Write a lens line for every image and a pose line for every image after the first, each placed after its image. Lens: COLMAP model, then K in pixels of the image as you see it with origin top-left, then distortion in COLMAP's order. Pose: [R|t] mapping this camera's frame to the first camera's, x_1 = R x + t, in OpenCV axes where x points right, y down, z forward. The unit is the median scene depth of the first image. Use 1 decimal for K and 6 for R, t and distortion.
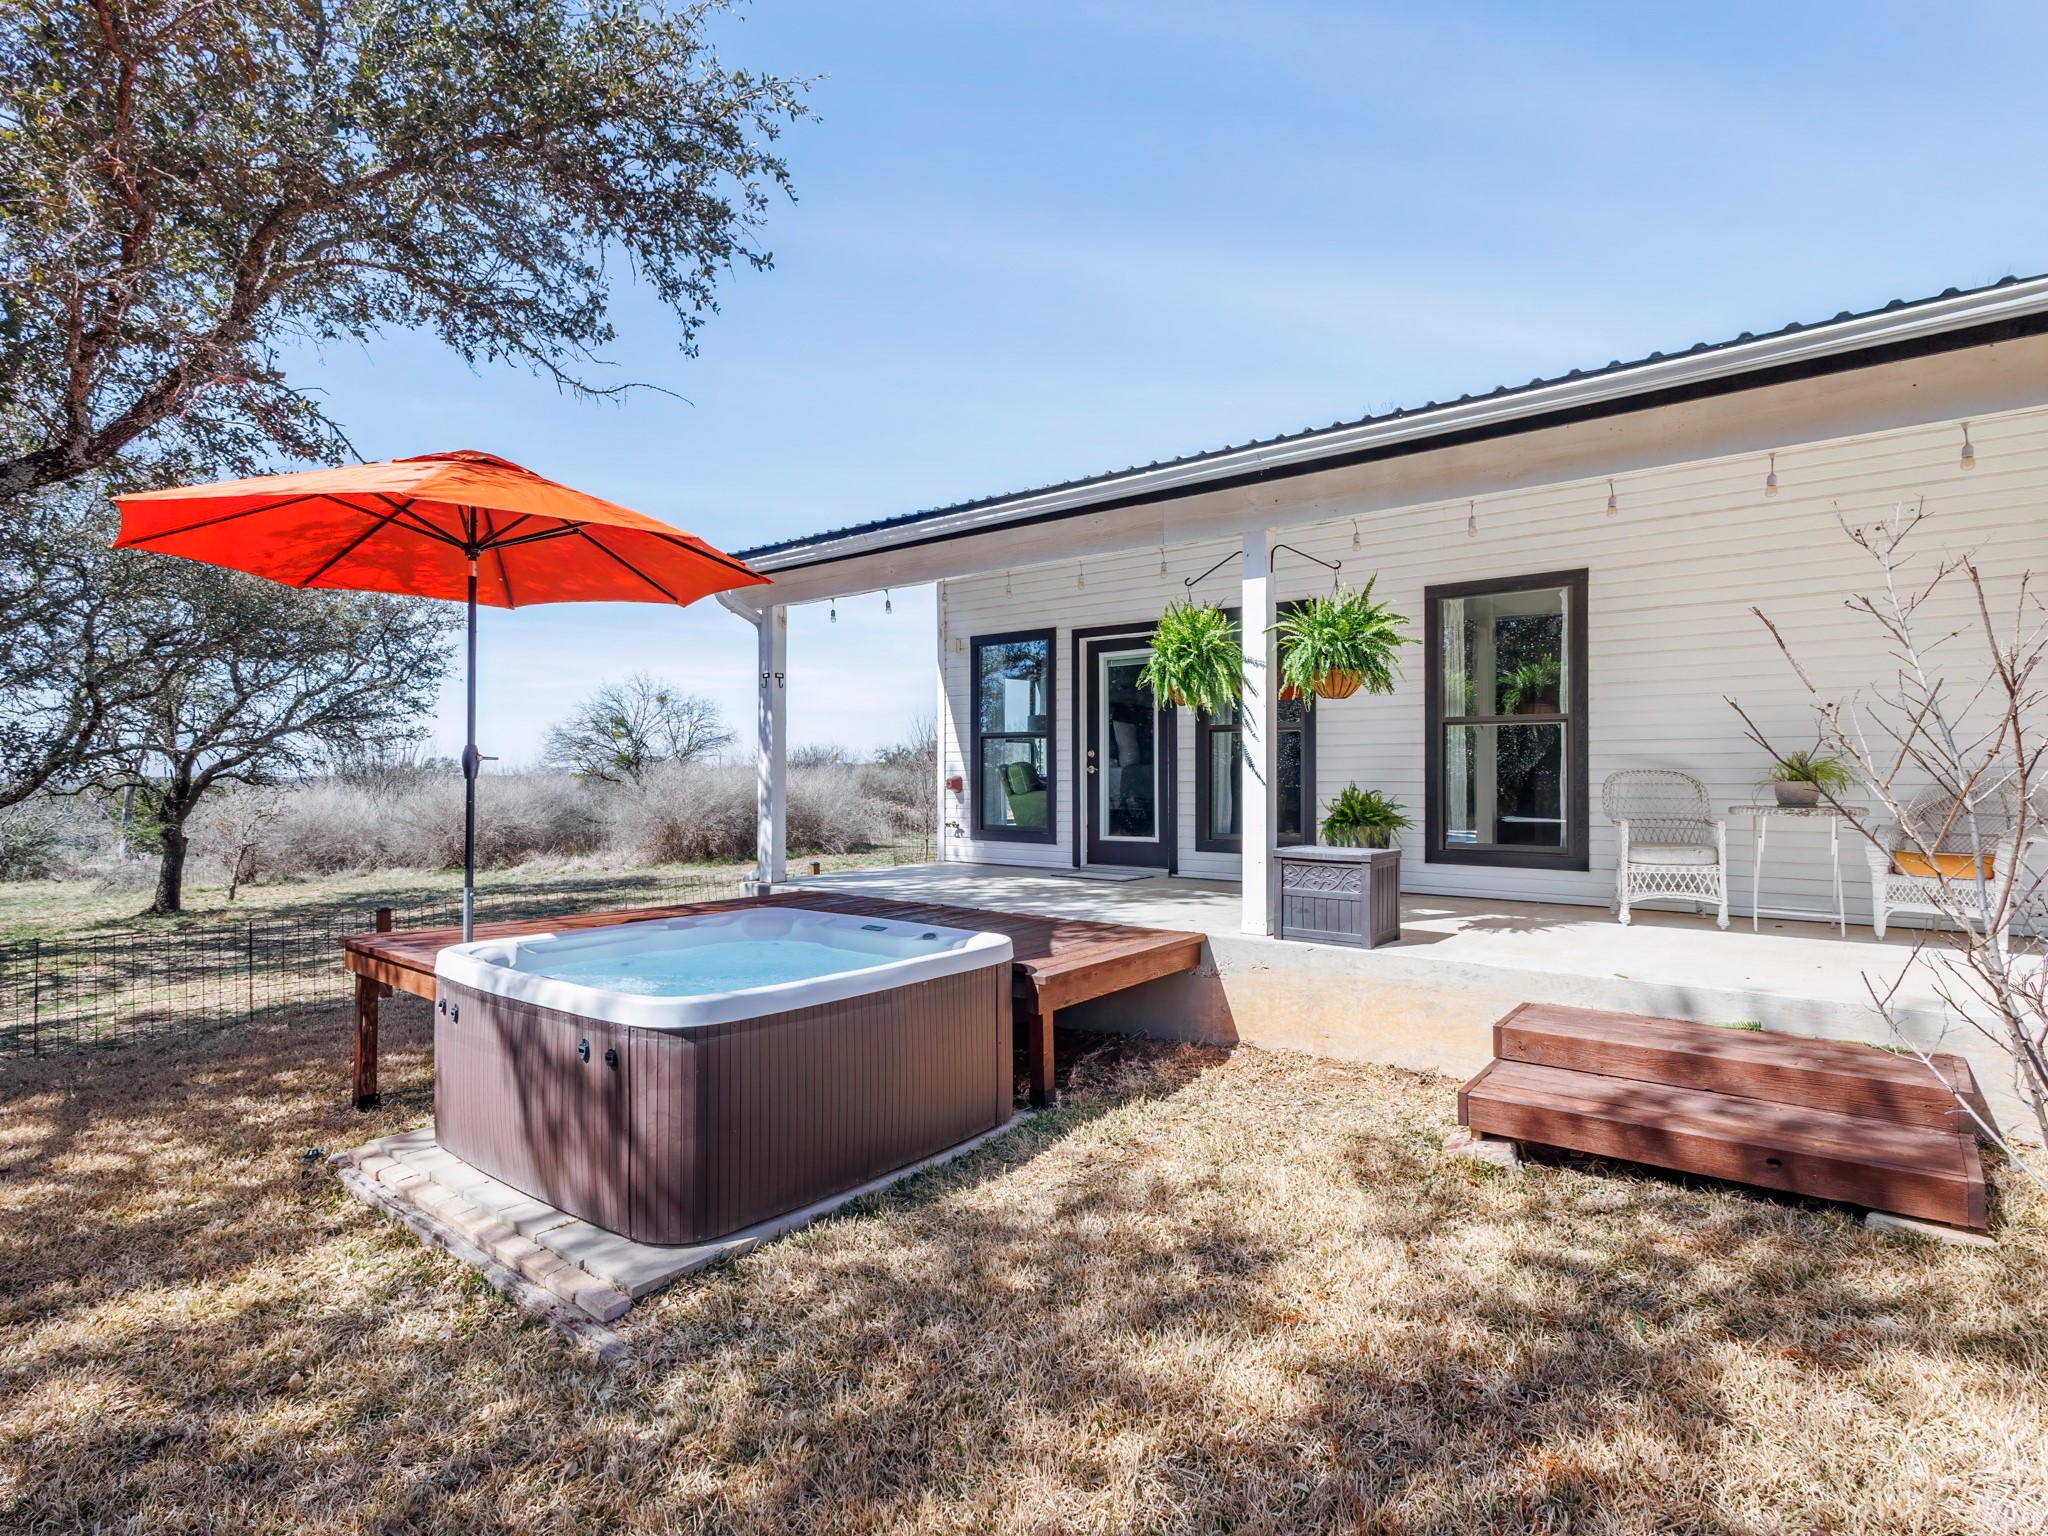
lens RADIAL K [[1050.1, 0, 1024.0], [0, 1050.1, 768.0], [0, 0, 1]] dist [0.000272, -0.000006]
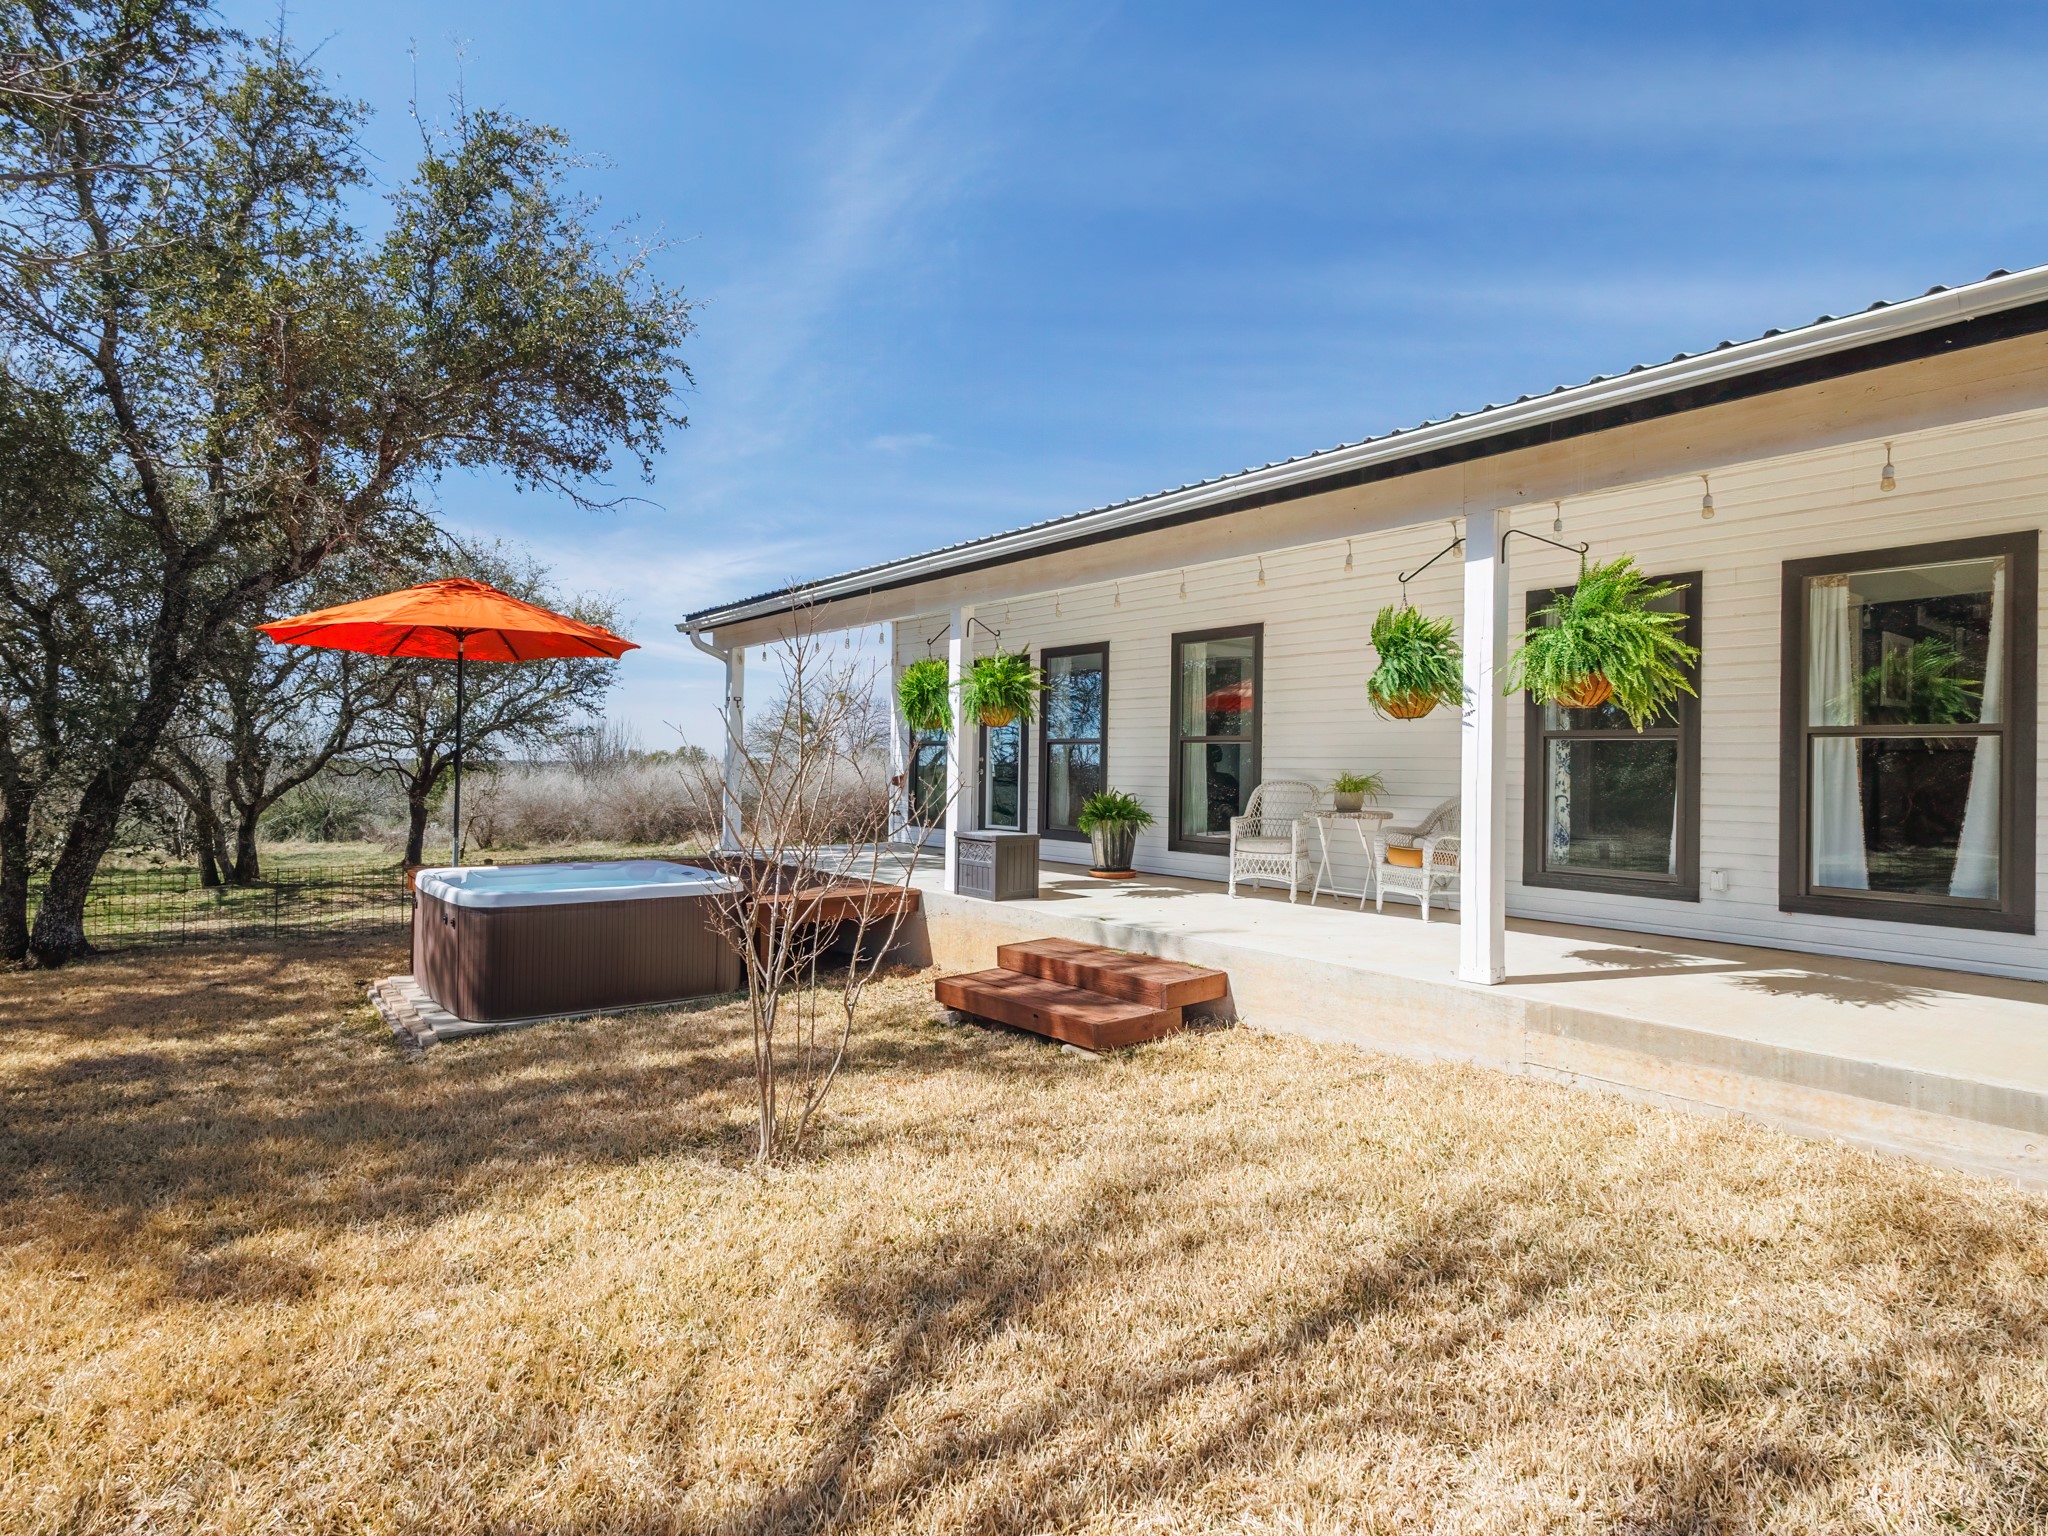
lens RADIAL K [[1107.3, 0, 1024.0], [0, 1107.3, 768.0], [0, 0, 1]] dist [0.002015, 0.000811]
pose [[0.970930, 0.018385, -0.238656, 0.532032], [-0.017245, 0.999828, 0.006861, -0.015845], [0.238741, -0.002546, 0.971080, -0.349777]]
